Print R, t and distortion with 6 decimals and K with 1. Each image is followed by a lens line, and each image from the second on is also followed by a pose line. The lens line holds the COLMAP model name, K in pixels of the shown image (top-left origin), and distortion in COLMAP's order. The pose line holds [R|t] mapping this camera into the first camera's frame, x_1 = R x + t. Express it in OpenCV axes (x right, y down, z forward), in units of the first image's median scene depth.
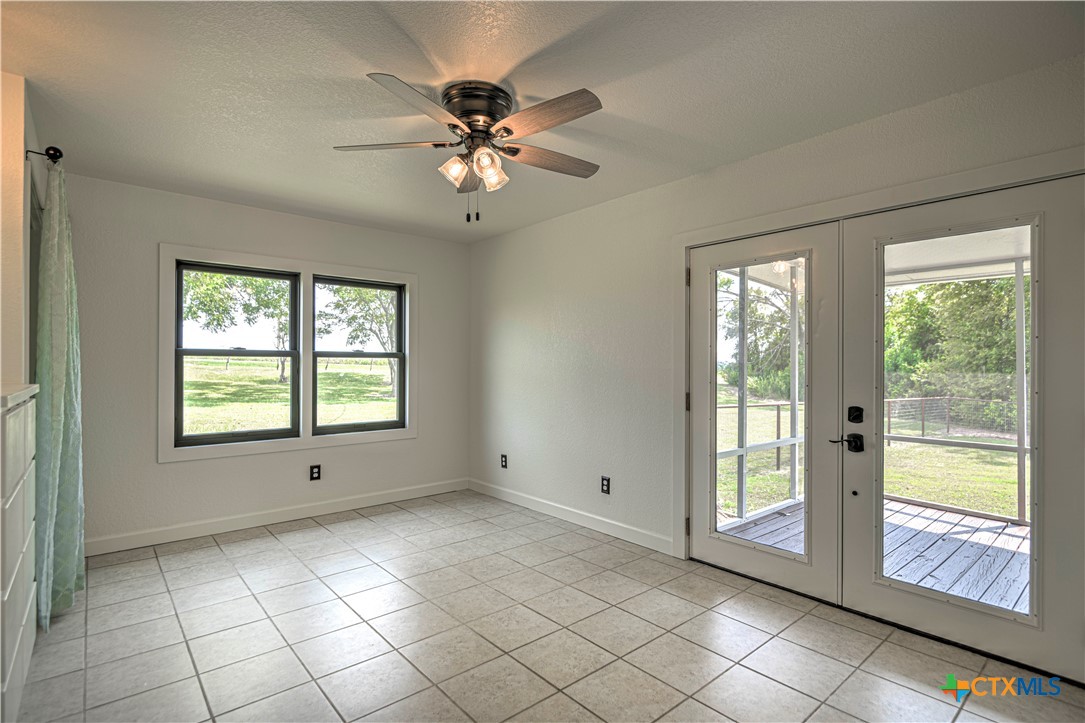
lens RADIAL K [[525.3, 0, 546.2], [0, 525.3, 362.9], [0, 0, 1]] dist [-0.002224, -0.000612]
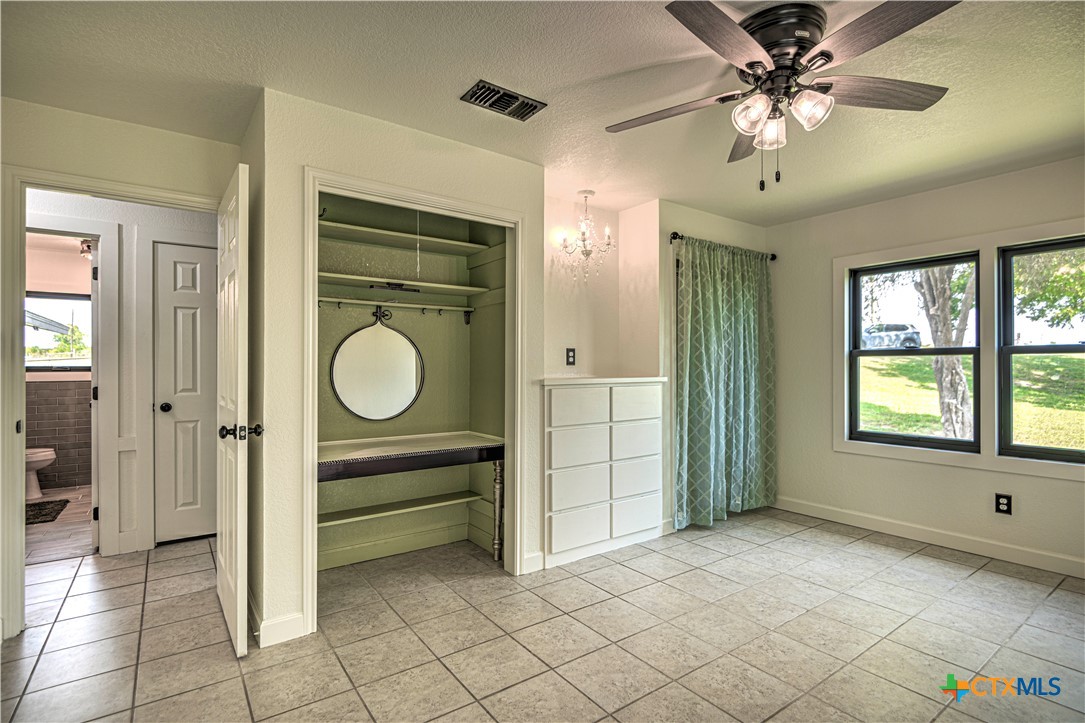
lens RADIAL K [[525.3, 0, 544.5], [0, 525.3, 364.6], [0, 0, 1]] dist [-0.002224, -0.000612]
pose [[-0.093790, -0.006282, -0.995572, 0.449300], [0.007080, 0.999951, -0.006977, 0.006258], [0.995567, -0.007703, -0.093741, 0.465959]]
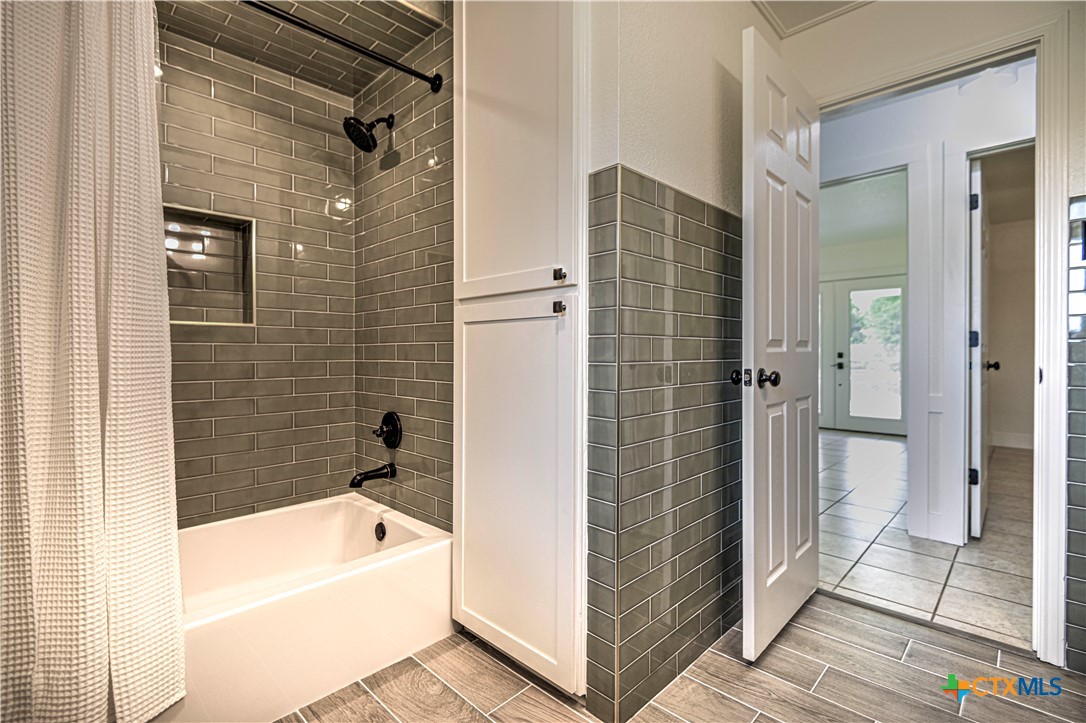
lens RADIAL K [[502.7, 0, 541.2], [0, 502.7, 357.0], [0, 0, 1]] dist [0.003063, -0.002525]
pose [[0.996955, -0.004967, 0.077826, -0.403767], [0.003923, 0.999900, 0.013572, 0.024519], [-0.077886, -0.013225, 0.996875, -0.512564]]
